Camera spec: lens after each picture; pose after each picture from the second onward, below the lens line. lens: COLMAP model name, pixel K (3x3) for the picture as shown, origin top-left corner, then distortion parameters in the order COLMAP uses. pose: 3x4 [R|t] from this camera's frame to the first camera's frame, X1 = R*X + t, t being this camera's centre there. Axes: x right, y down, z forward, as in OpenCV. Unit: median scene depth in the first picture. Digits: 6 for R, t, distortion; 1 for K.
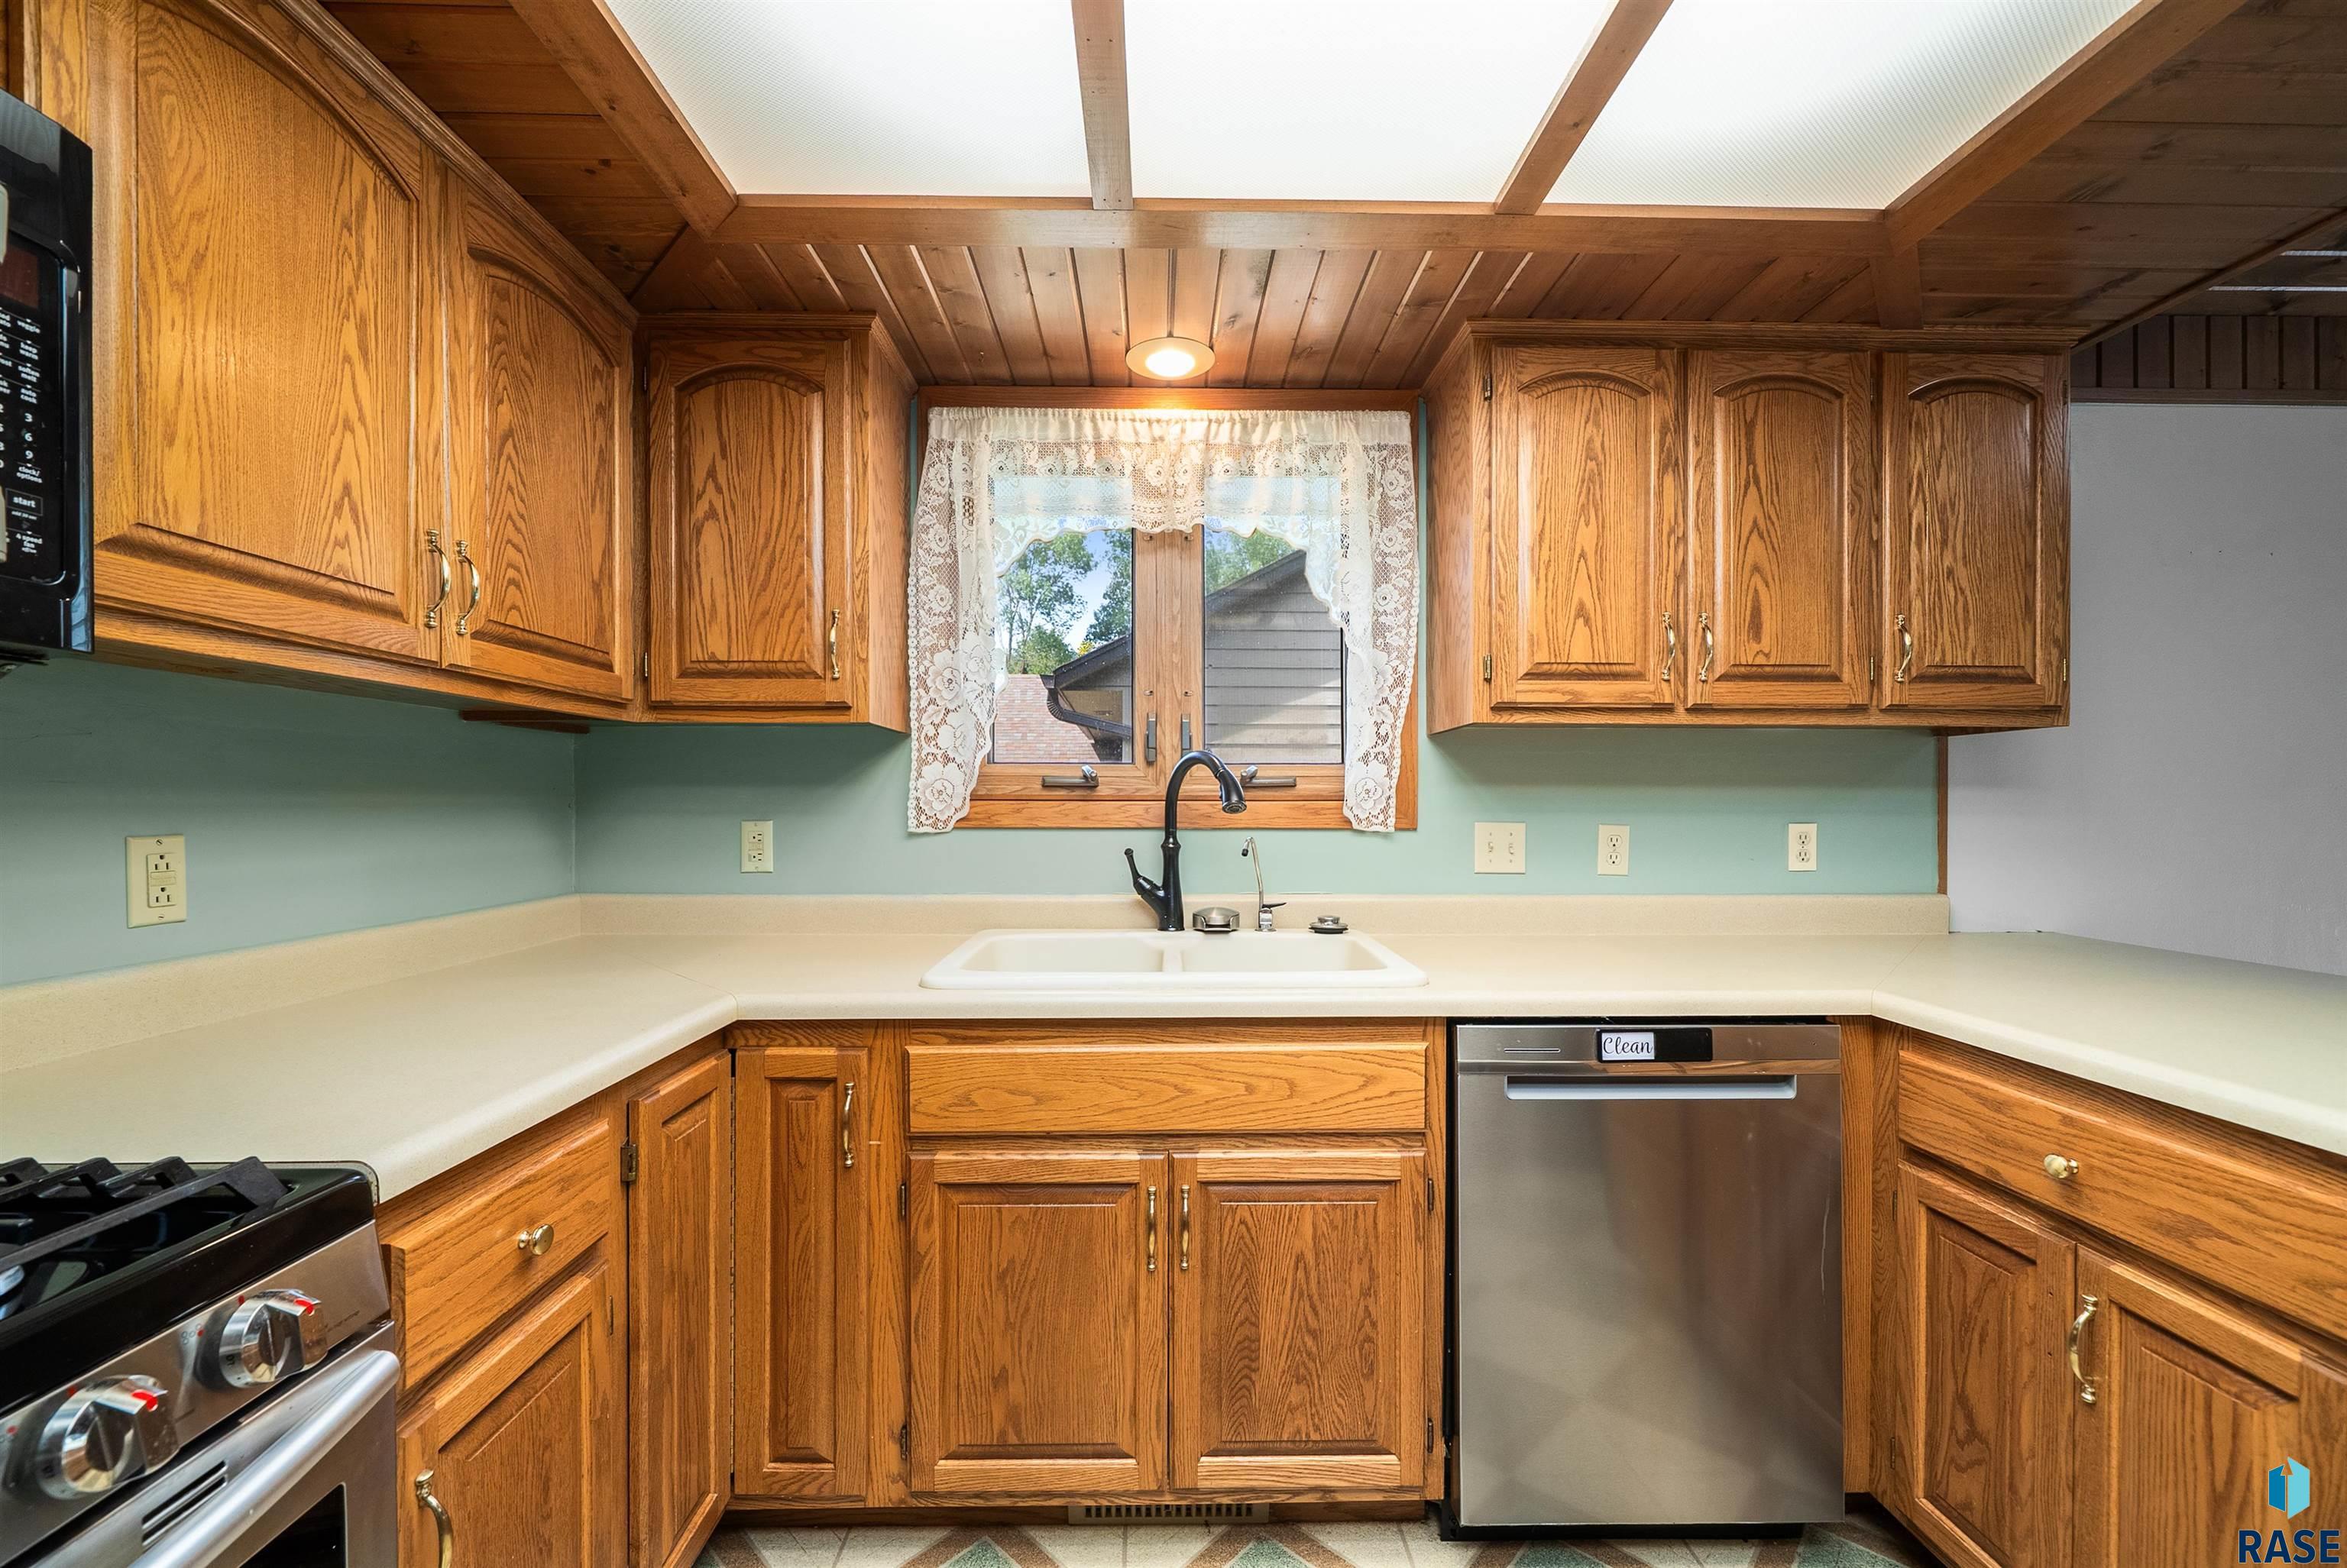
lens RADIAL K [[932.2, 0, 1170.2], [0, 932.2, 808.1], [0, 0, 1]] dist [-0.001480, -0.000157]
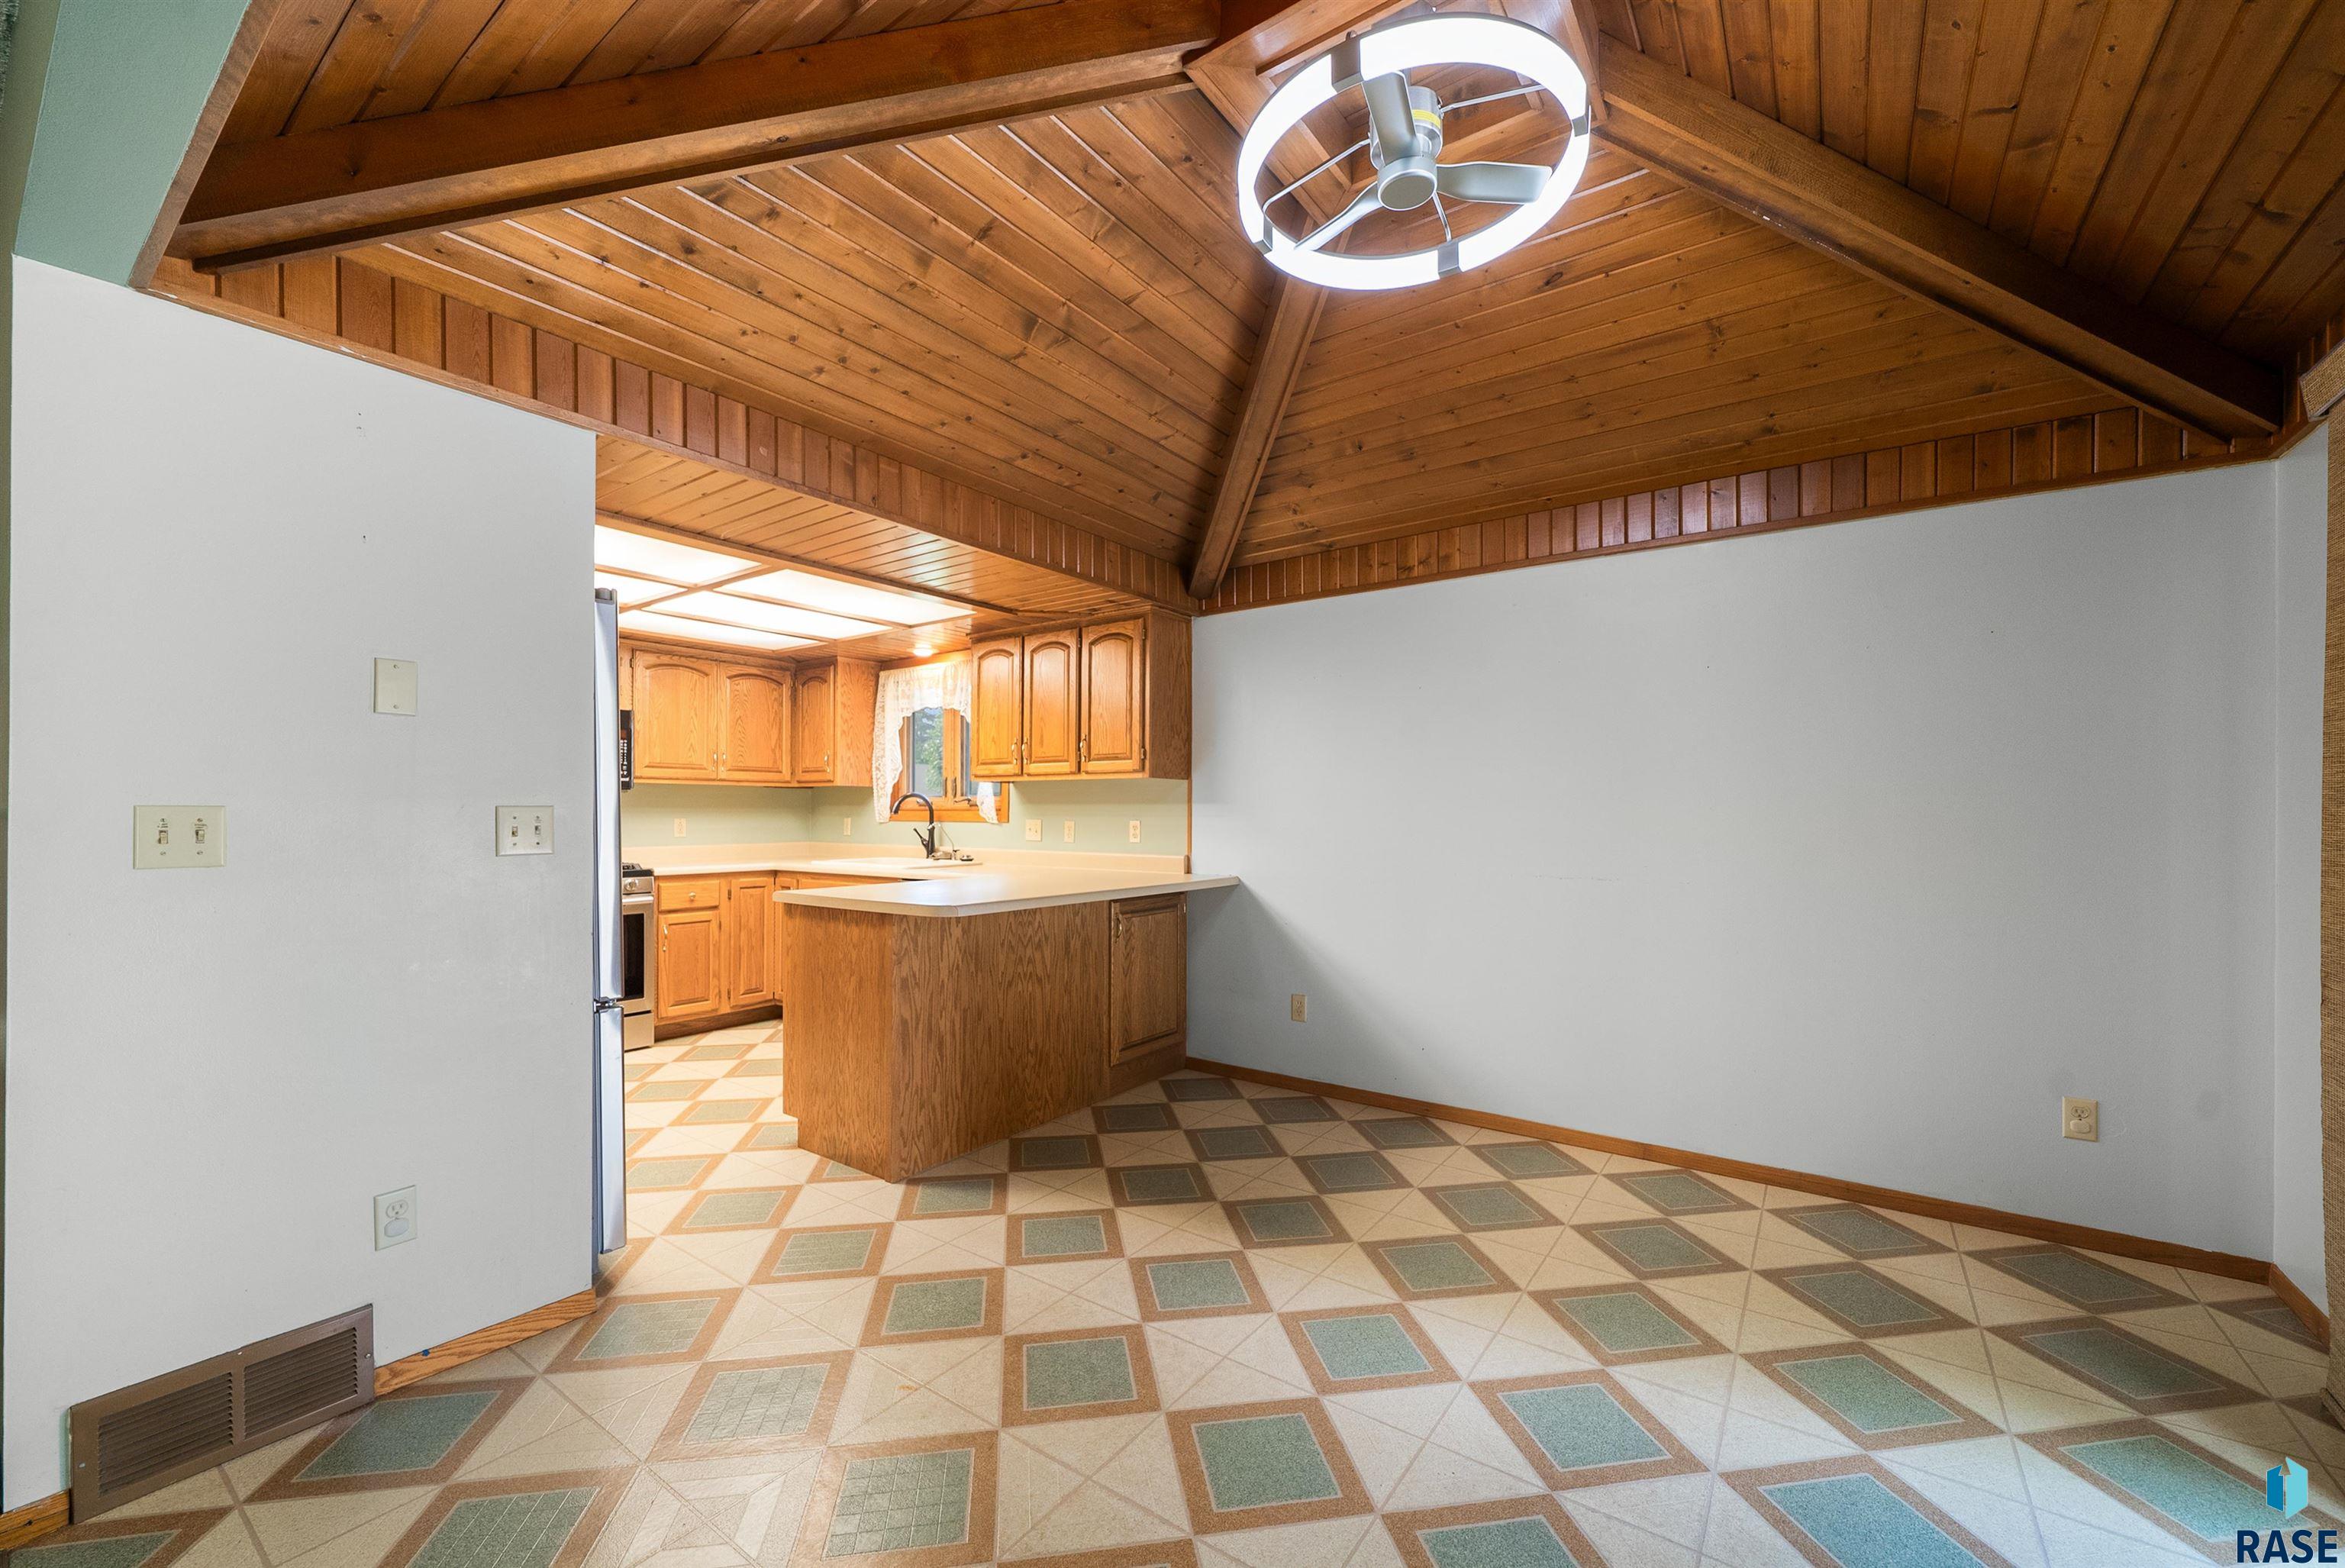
lens RADIAL K [[931.6, 0, 1169.2], [0, 931.6, 808.1], [0, 0, 1]] dist [-0.001480, -0.000157]
pose [[0.793104, -0.003900, -0.609073, 2.965725], [-0.003163, 0.999940, -0.010520, 0.016030], [0.609077, 0.010270, 0.793044, -0.964213]]
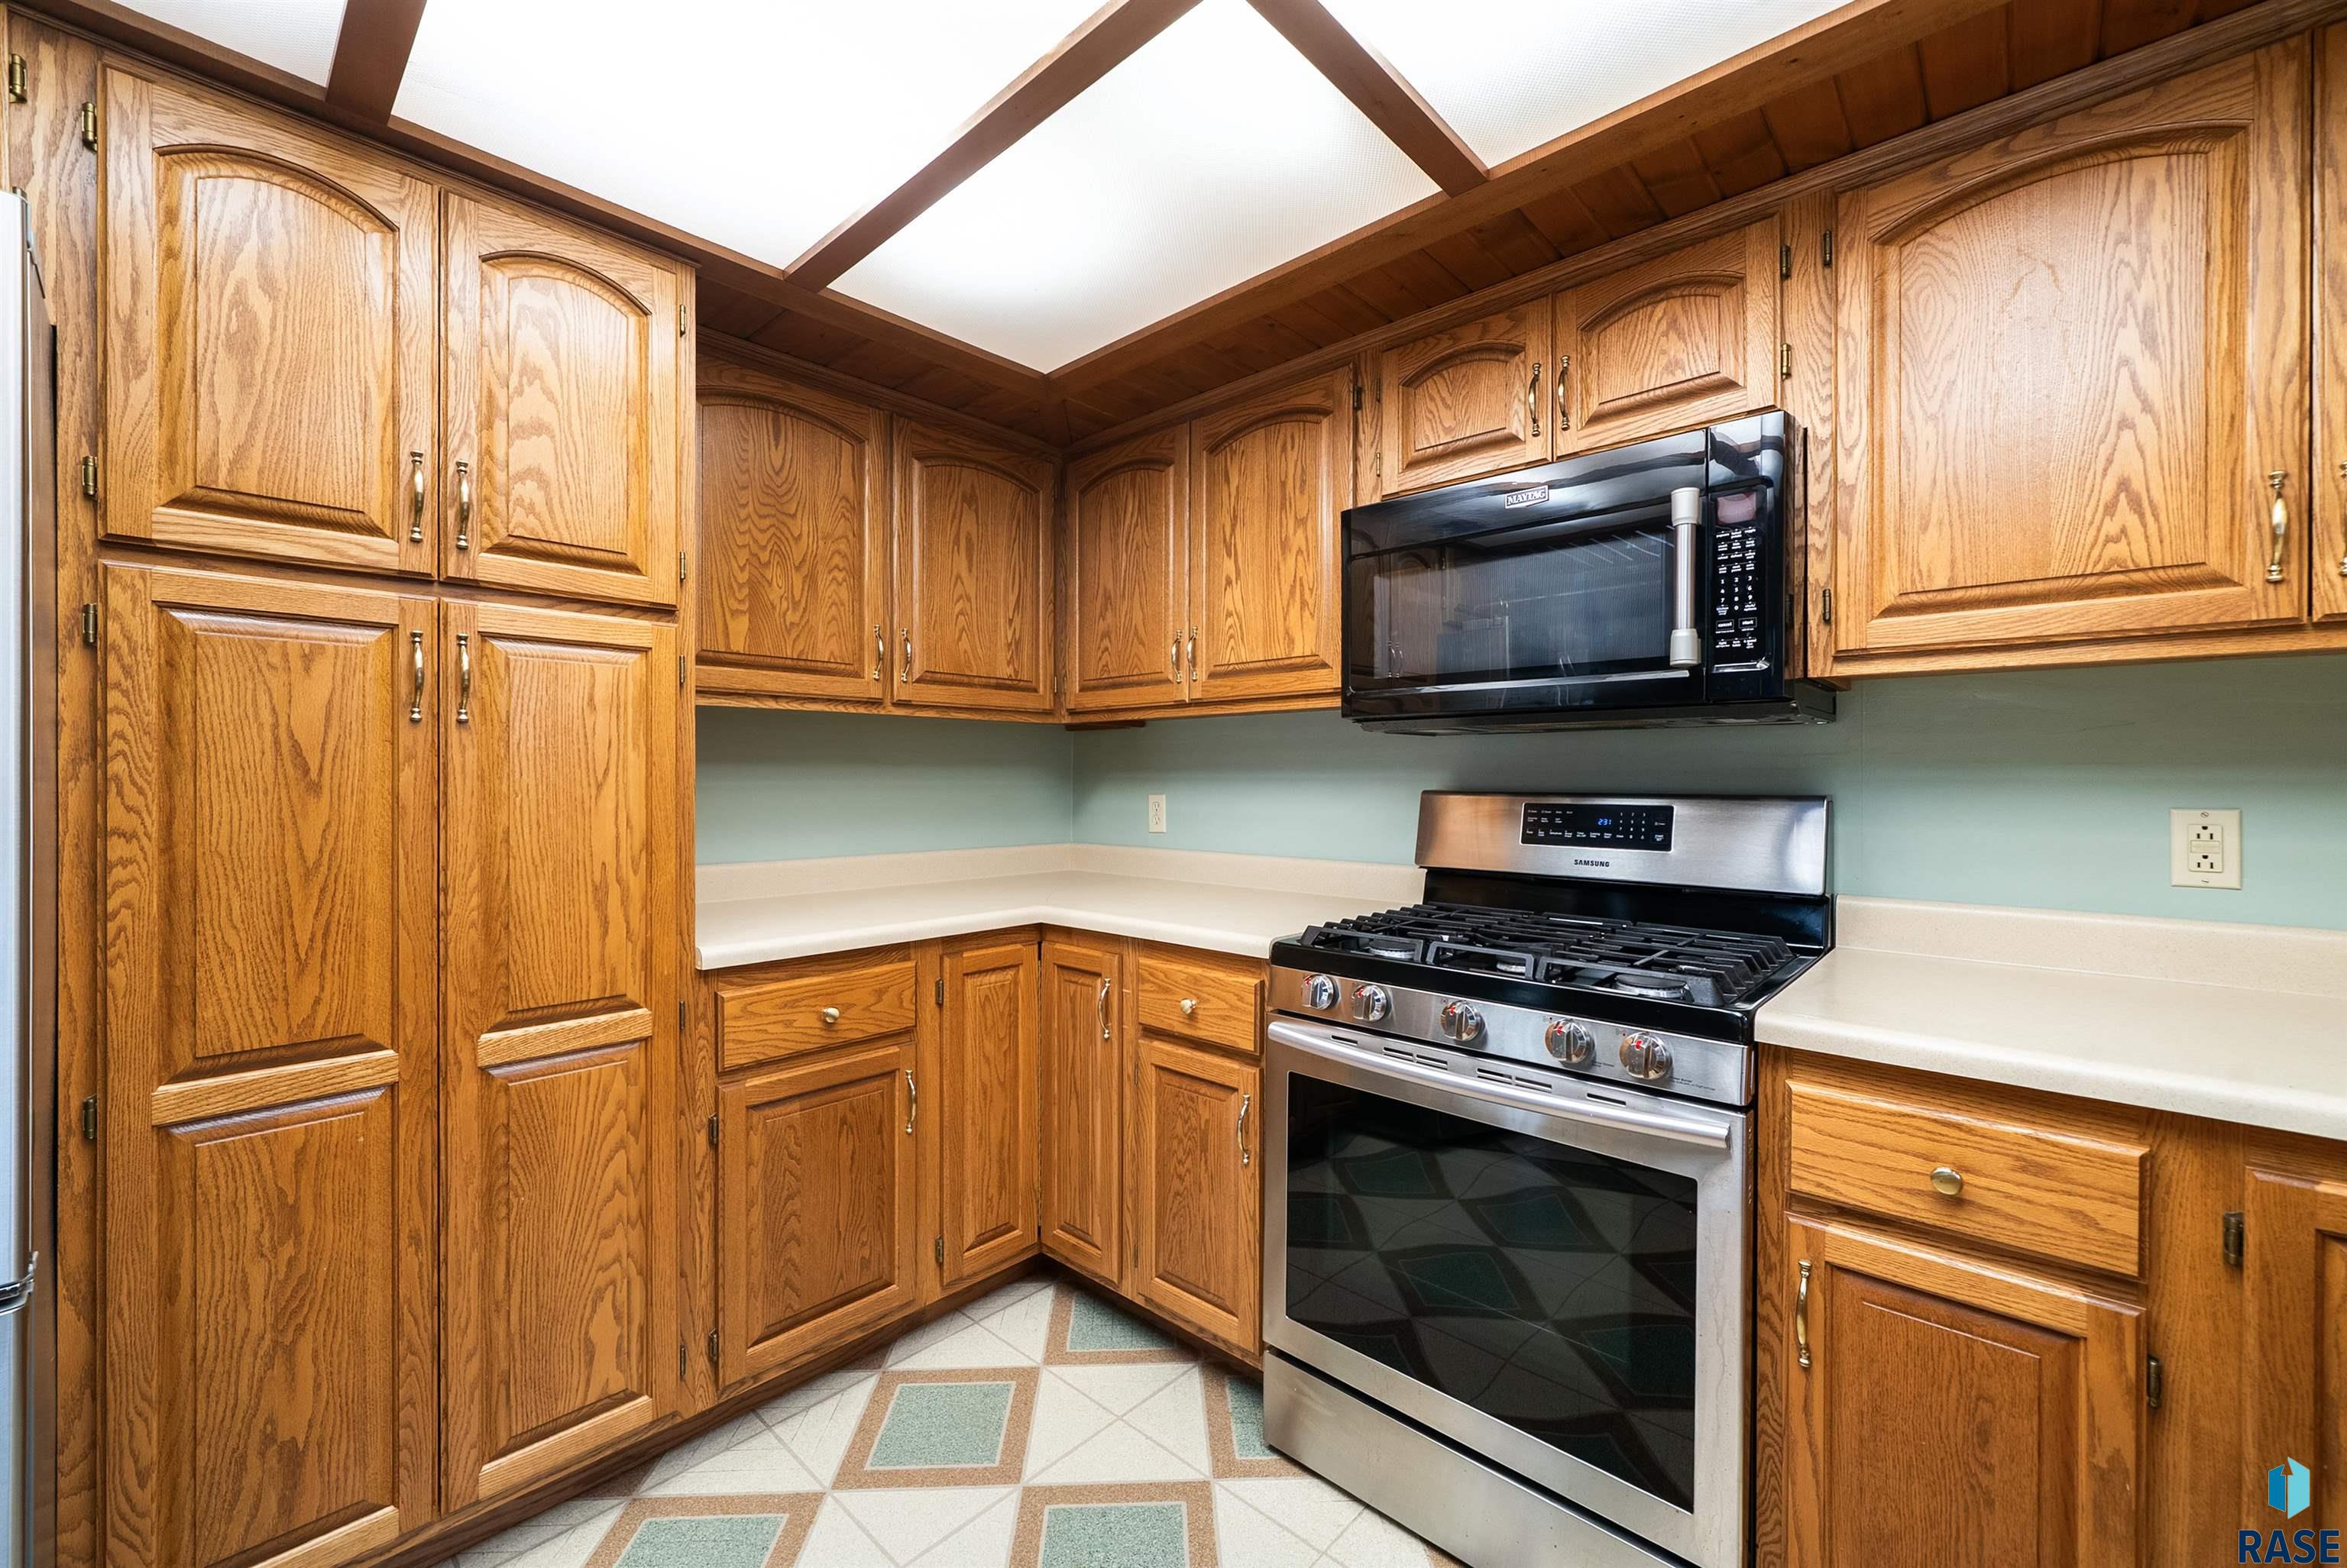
lens RADIAL K [[951.6, 0, 1162.2], [0, 951.6, 771.3], [0, 0, 1]] dist [-0.001602, -0.000555]
pose [[-0.705138, -0.006782, -0.709038, 0.497166], [-0.006645, 0.999974, -0.002955, -0.003040], [0.709039, 0.002628, -0.705164, 0.742158]]
